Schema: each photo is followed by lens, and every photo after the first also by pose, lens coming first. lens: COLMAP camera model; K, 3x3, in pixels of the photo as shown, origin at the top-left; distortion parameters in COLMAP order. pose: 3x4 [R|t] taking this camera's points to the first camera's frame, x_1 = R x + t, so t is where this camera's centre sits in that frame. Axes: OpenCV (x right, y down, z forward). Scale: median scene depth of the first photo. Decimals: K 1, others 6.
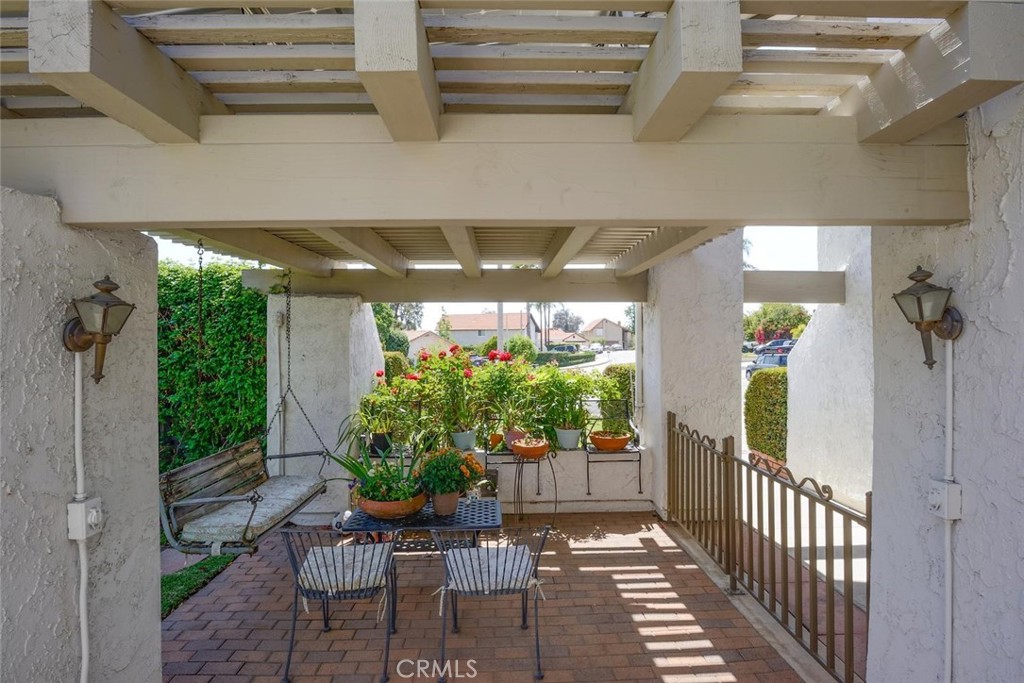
lens RADIAL K [[502.4, 0, 510.9], [0, 502.4, 338.7], [0, 0, 1]] dist [-0.017558, -0.000073]
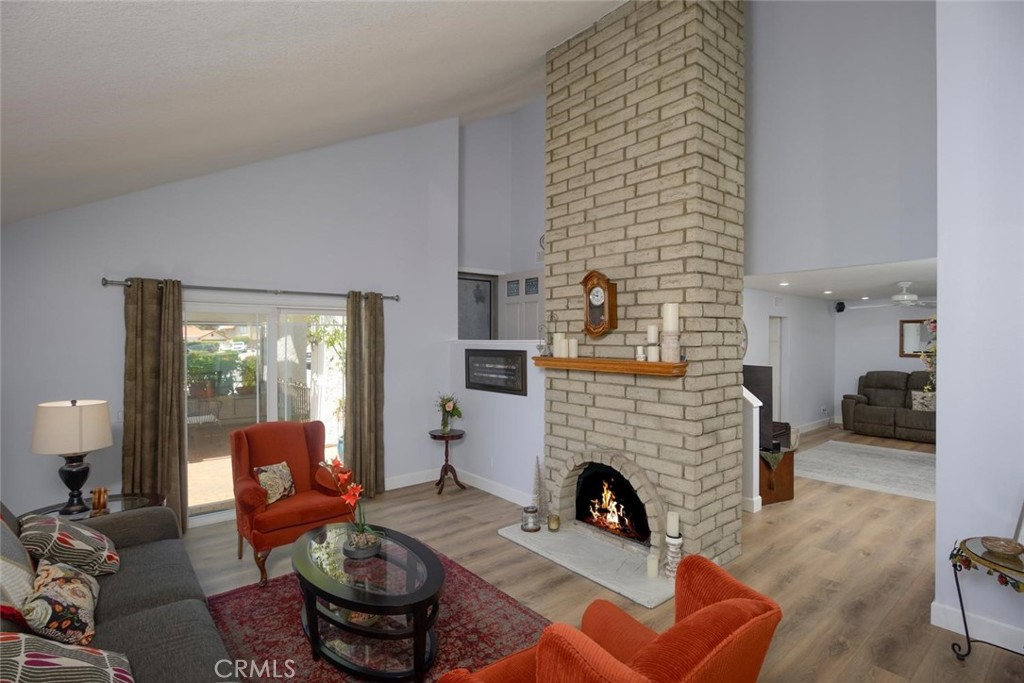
lens RADIAL K [[502.4, 0, 512.0], [0, 502.4, 337.1], [0, 0, 1]] dist [-0.017558, -0.000073]
pose [[0.784723, 0.005416, 0.619823, -0.021853], [-0.005791, 0.999982, -0.001406, -0.003089], [-0.619820, -0.002486, 0.784740, -0.127607]]
